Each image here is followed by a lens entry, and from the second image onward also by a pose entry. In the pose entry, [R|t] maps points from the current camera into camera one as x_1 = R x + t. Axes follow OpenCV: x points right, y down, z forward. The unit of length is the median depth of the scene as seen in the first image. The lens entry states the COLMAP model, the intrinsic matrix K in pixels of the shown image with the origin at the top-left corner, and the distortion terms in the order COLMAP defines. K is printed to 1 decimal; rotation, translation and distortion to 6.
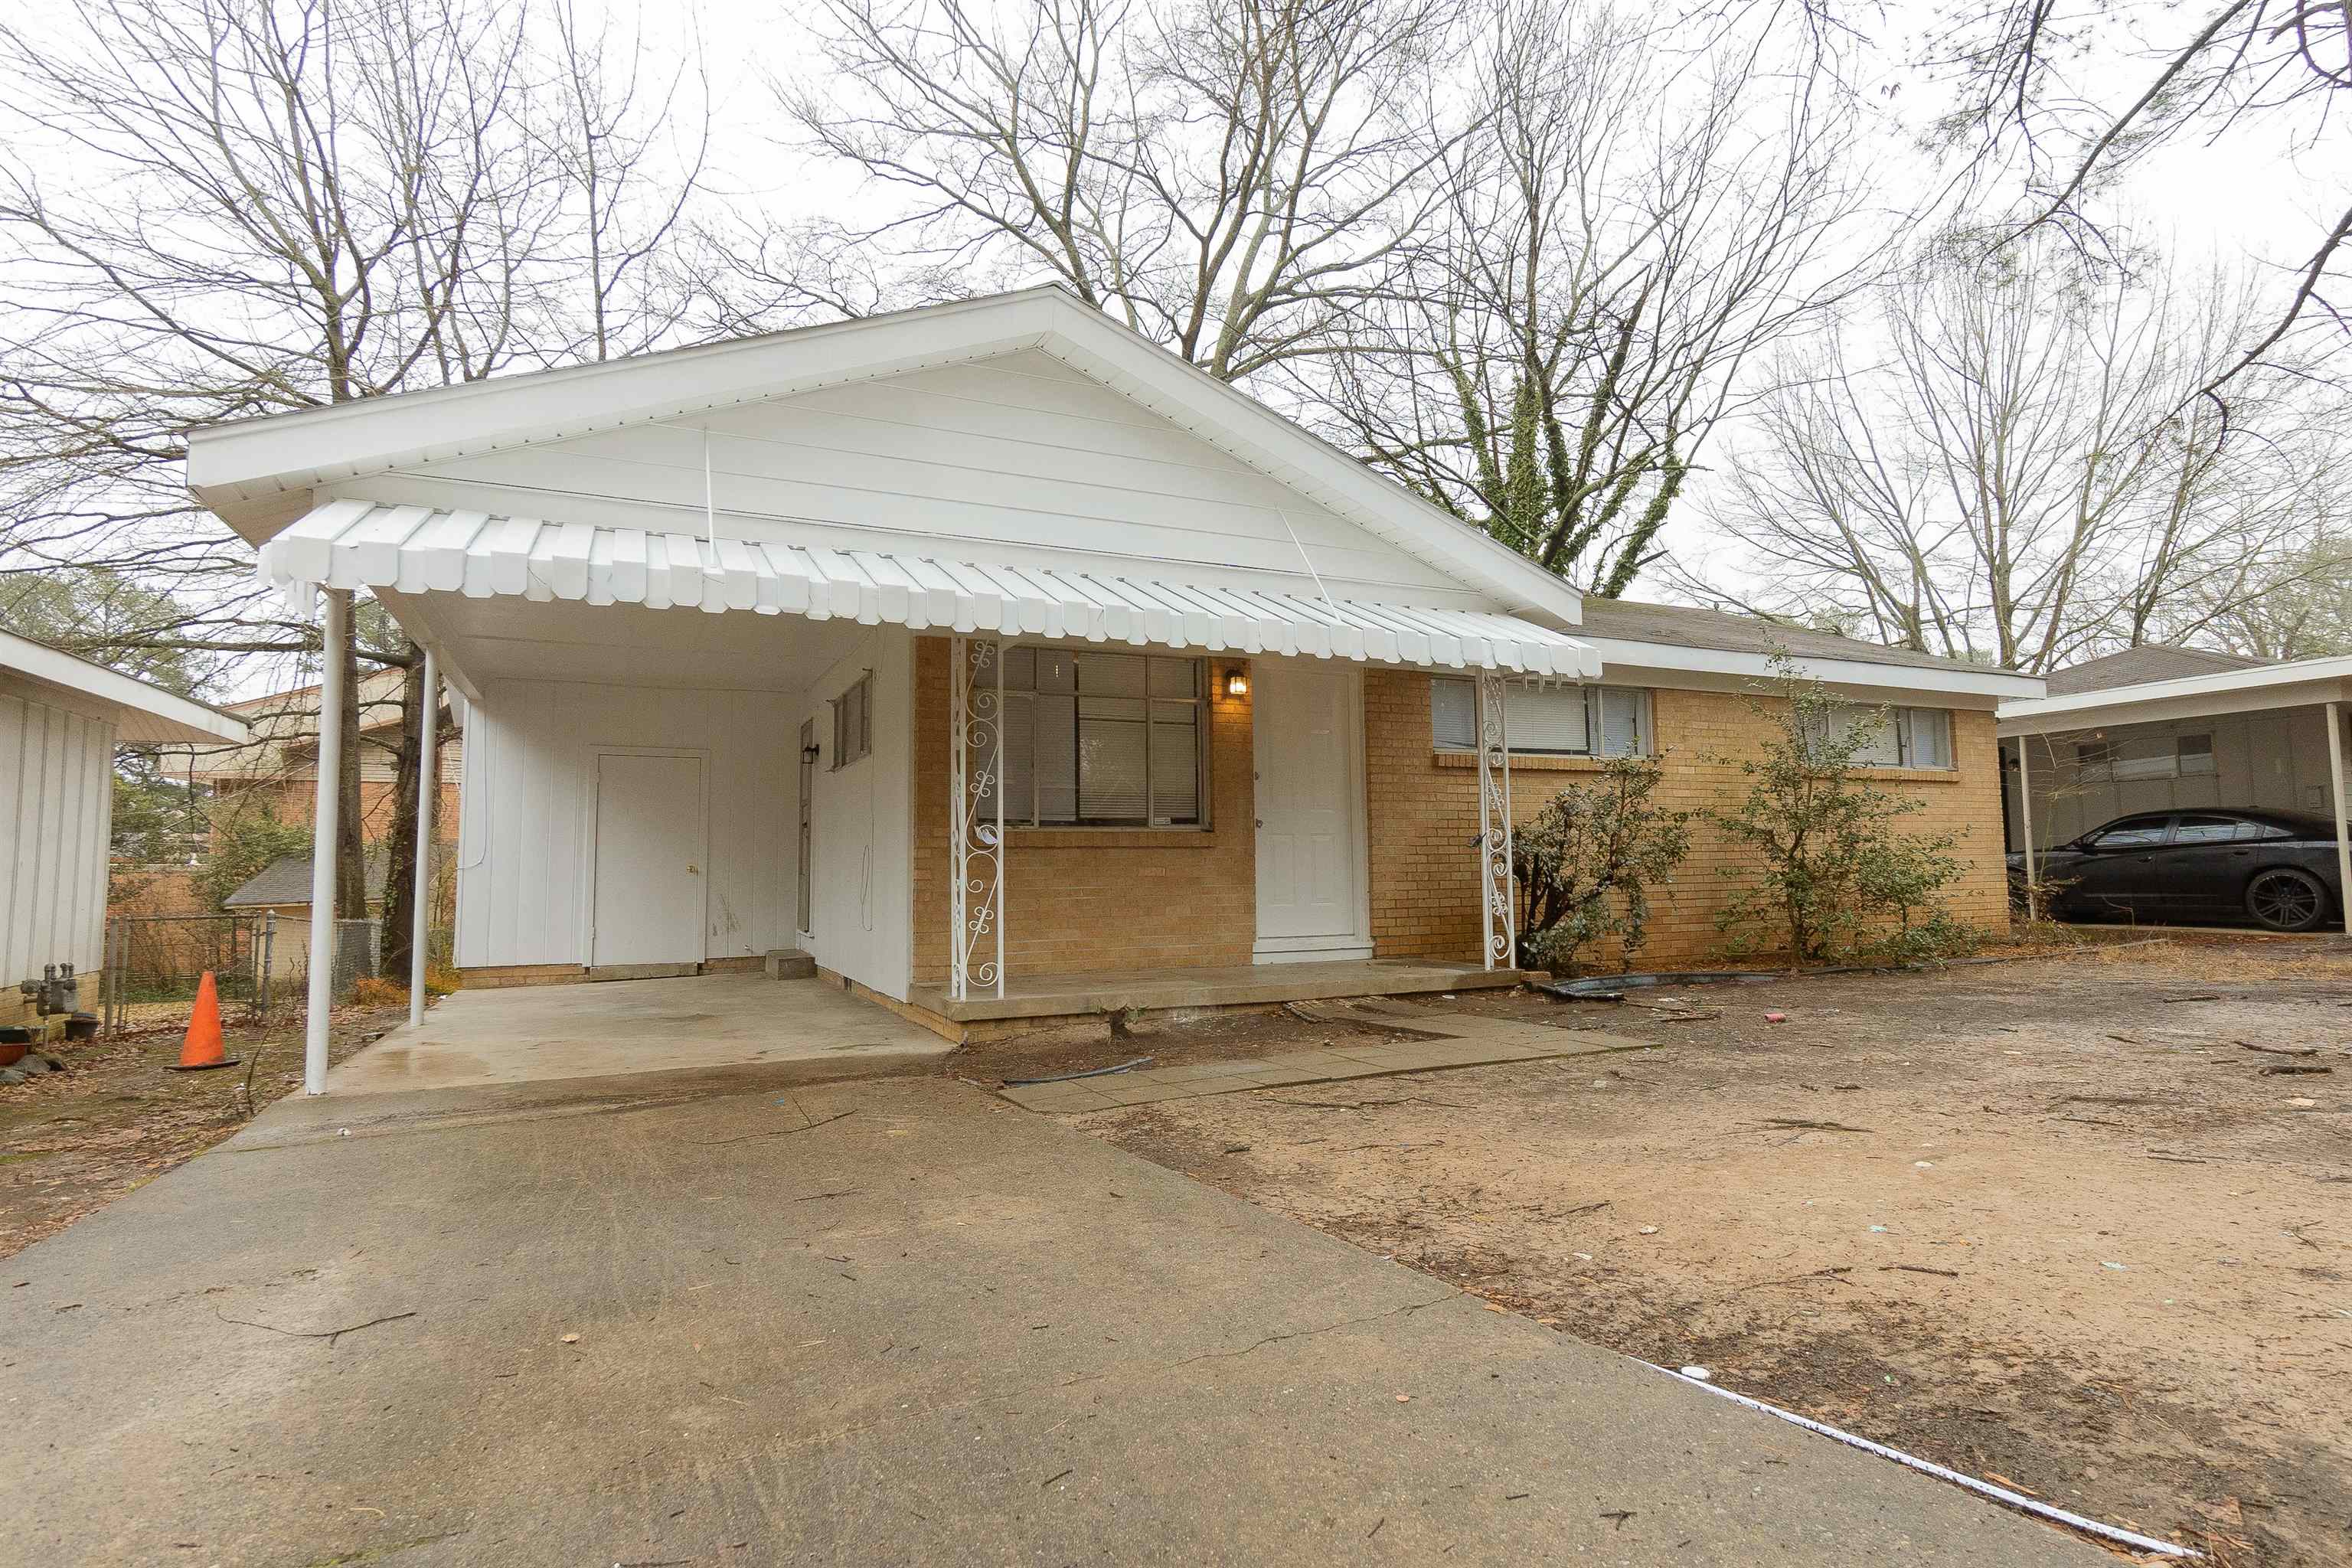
lens RADIAL K [[1183.3, 0, 1185.8], [0, 1183.3, 781.3], [0, 0, 1]] dist [-0.000119, -0.000131]
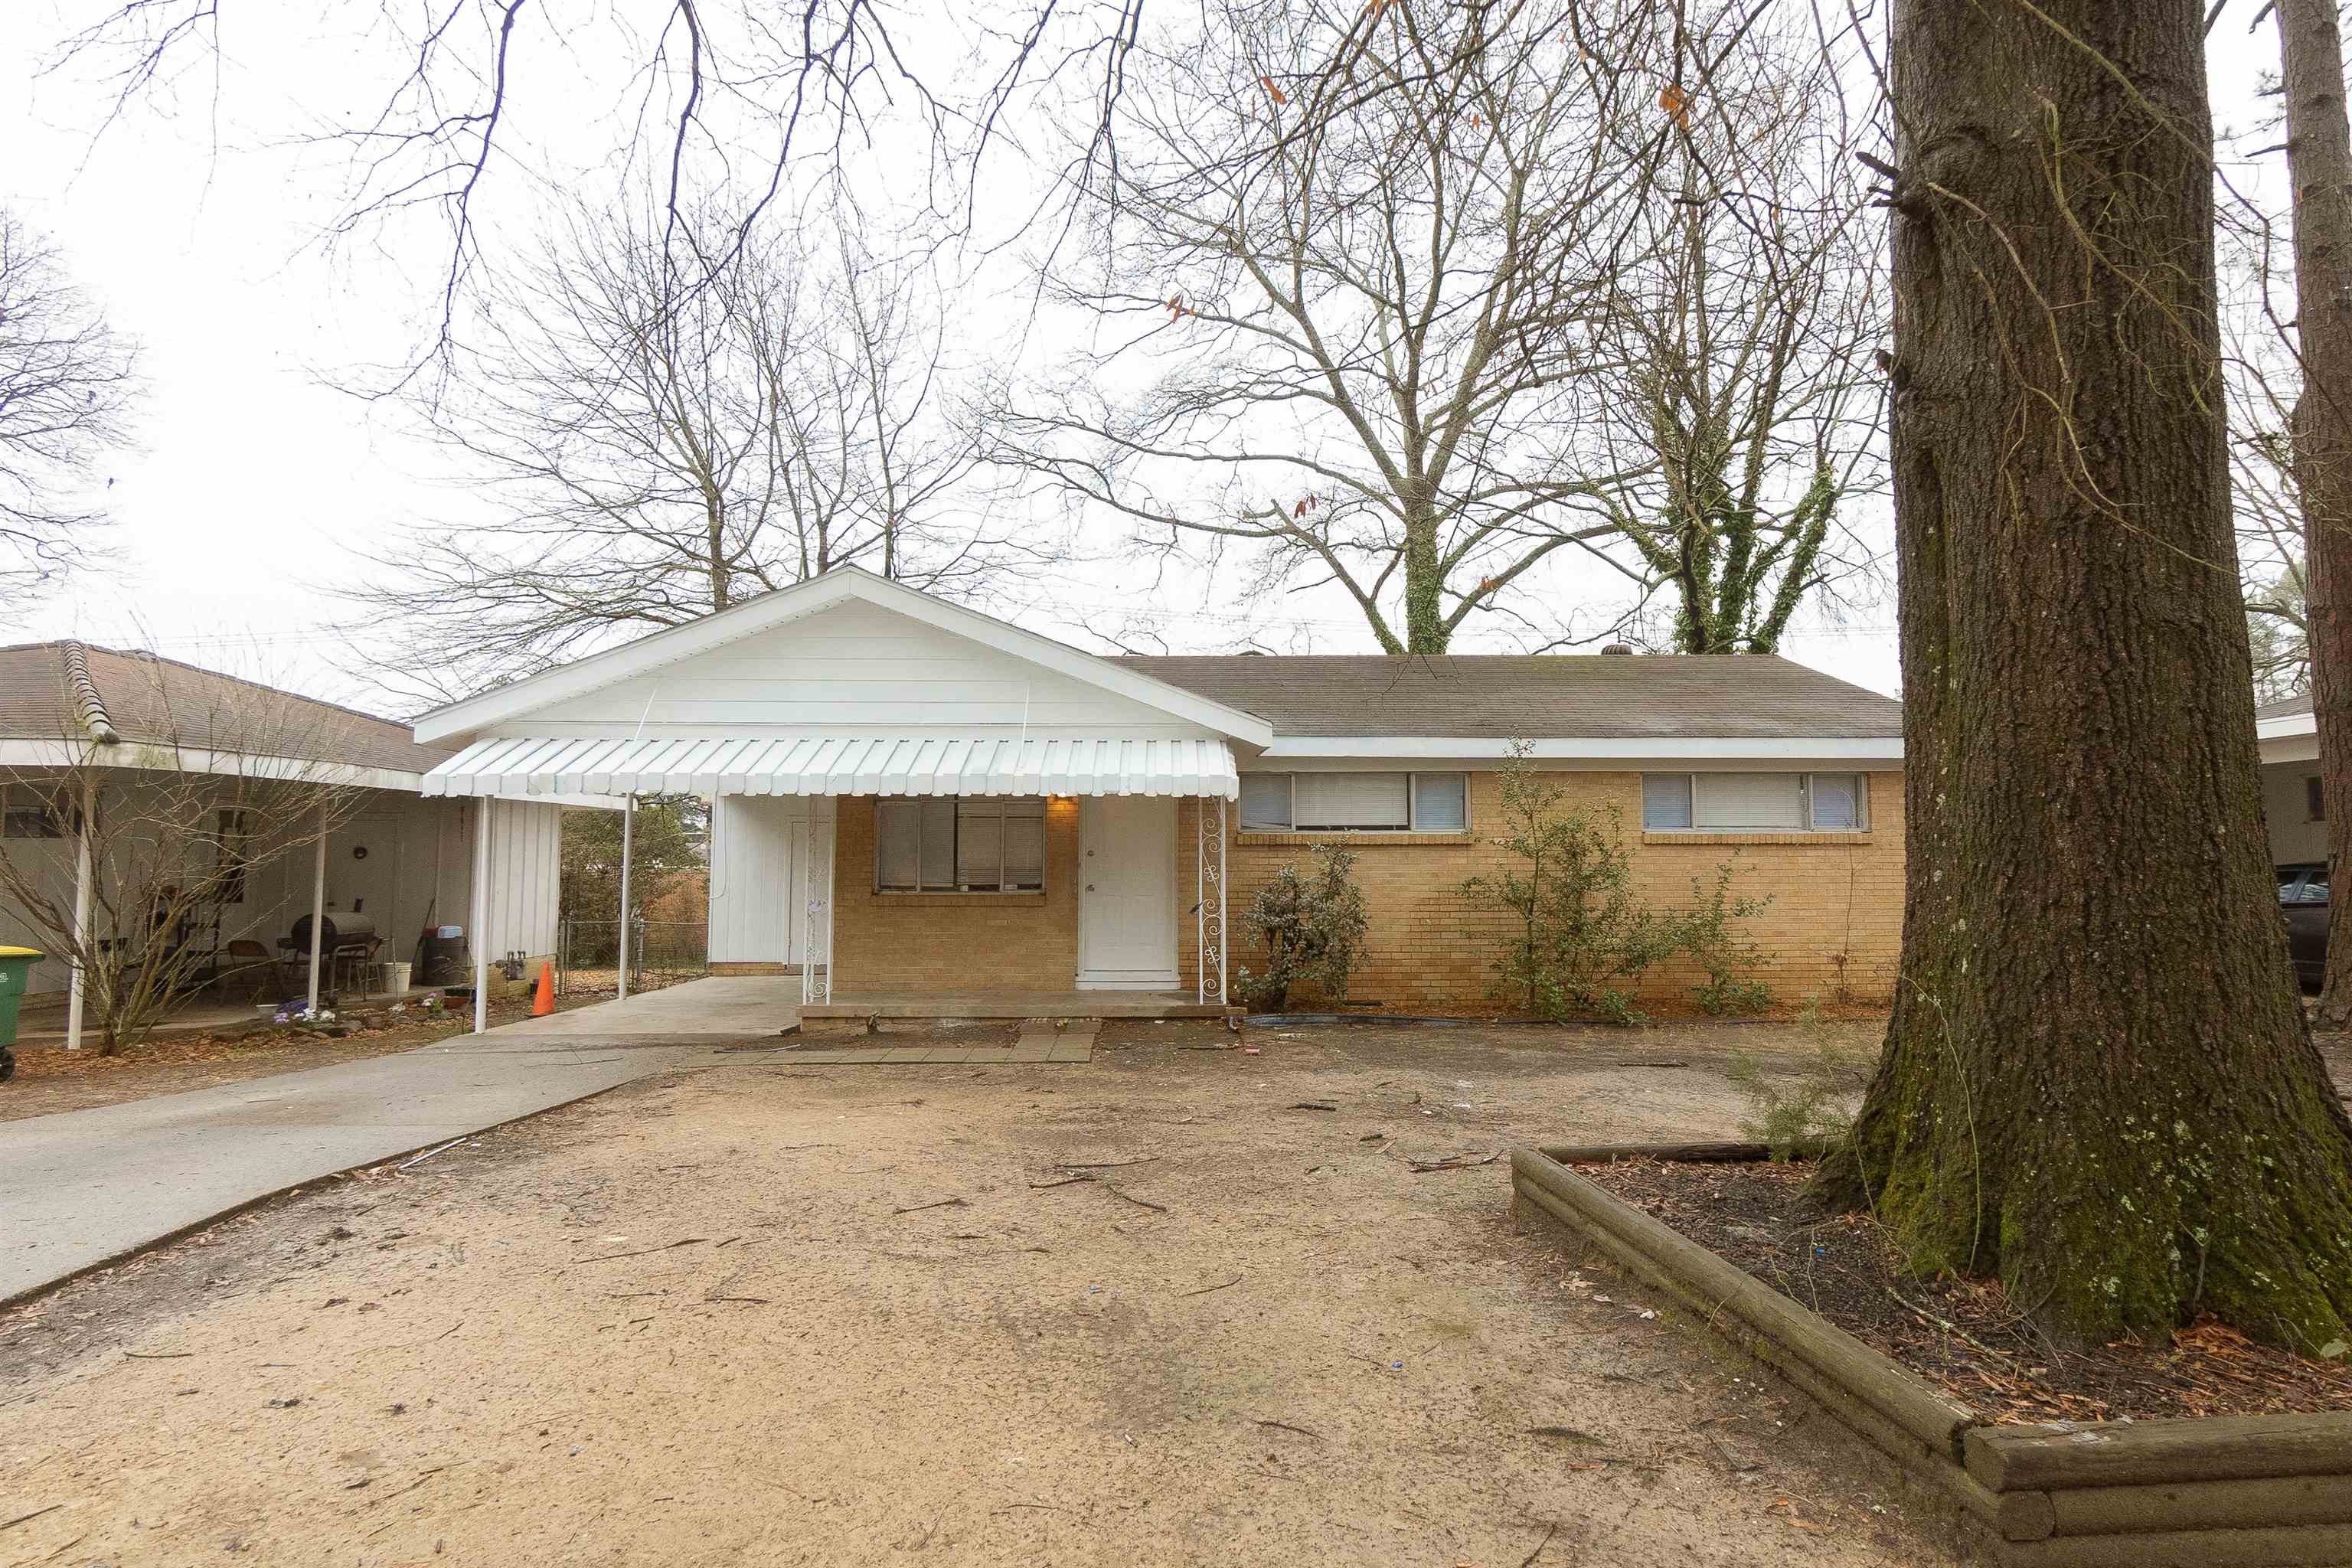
lens RADIAL K [[1183.3, 0, 1160.4], [0, 1183.3, 786.3], [0, 0, 1]] dist [-0.000119, -0.000131]
pose [[0.918998, -0.013968, -0.394014, 0.668250], [0.017639, 0.999828, 0.005698, -0.088791], [0.393867, -0.012186, 0.919087, -0.240406]]
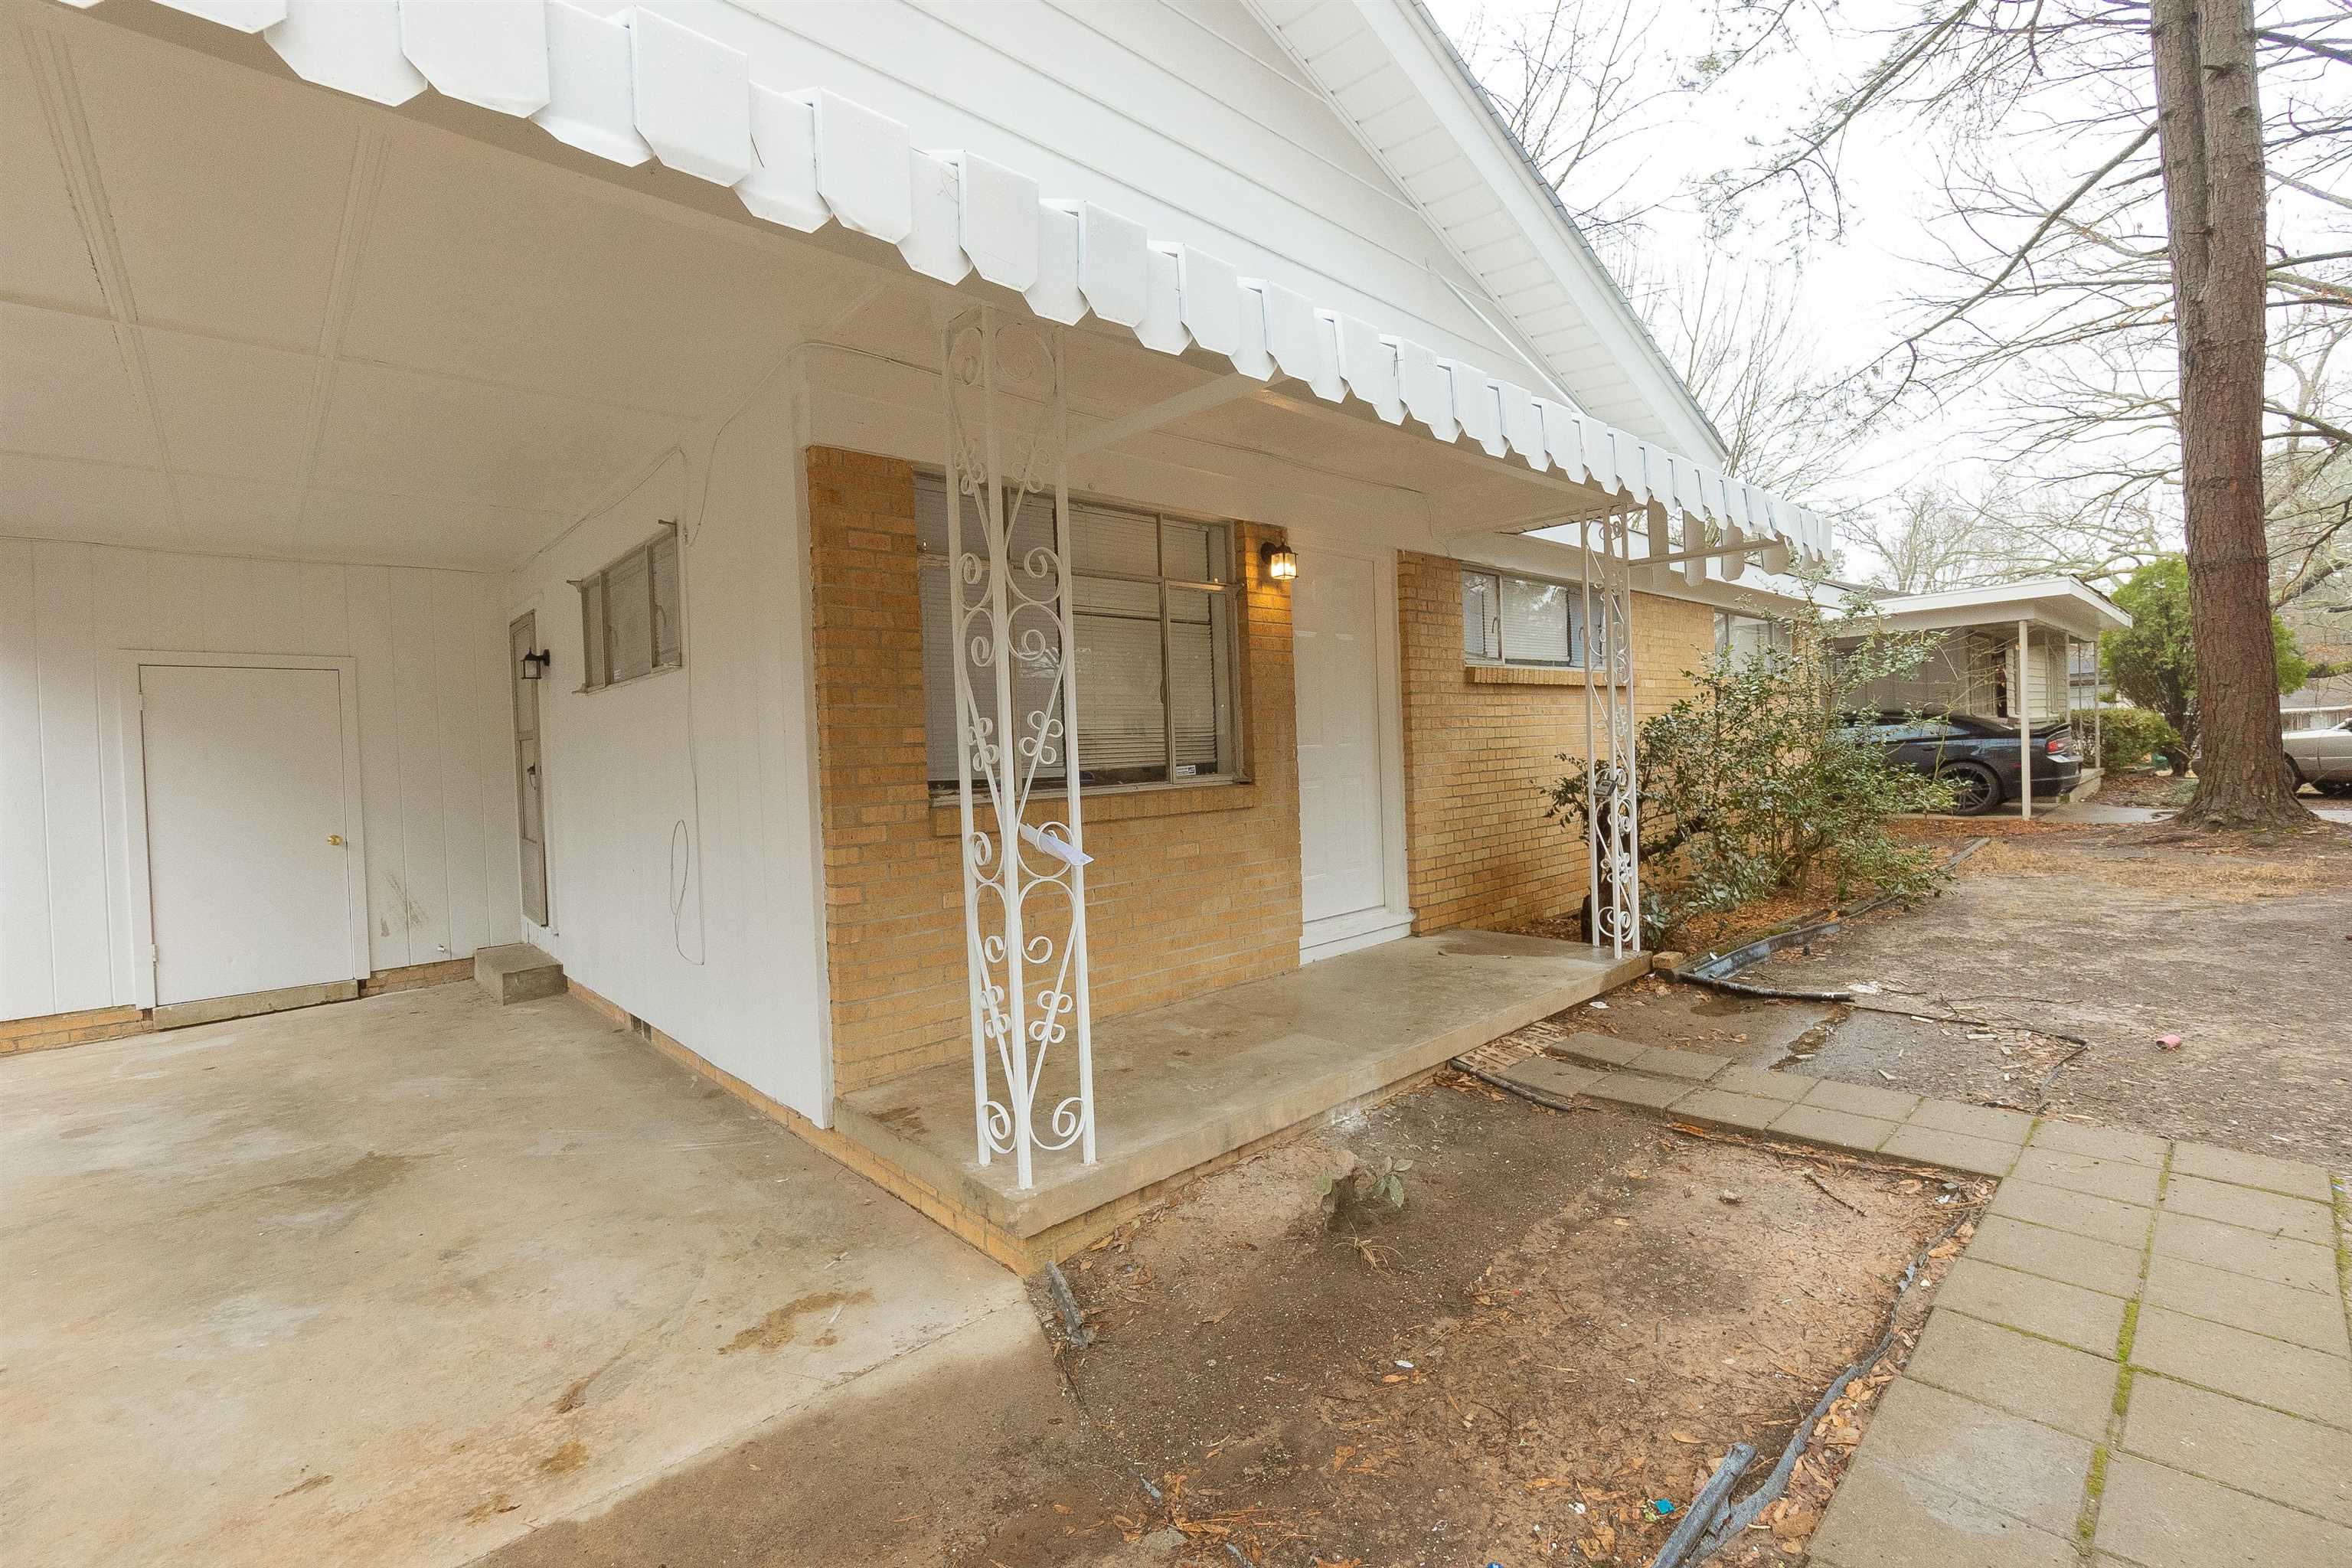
lens RADIAL K [[1007.4, 0, 1178.0], [0, 1007.4, 775.9], [0, 0, 1]] dist [-0.001460, -0.000569]
pose [[0.954612, -0.031486, 0.296182, -0.176194], [0.003679, 0.995568, 0.093977, -0.015281], [-0.297828, -0.088622, 0.950497, 0.433806]]
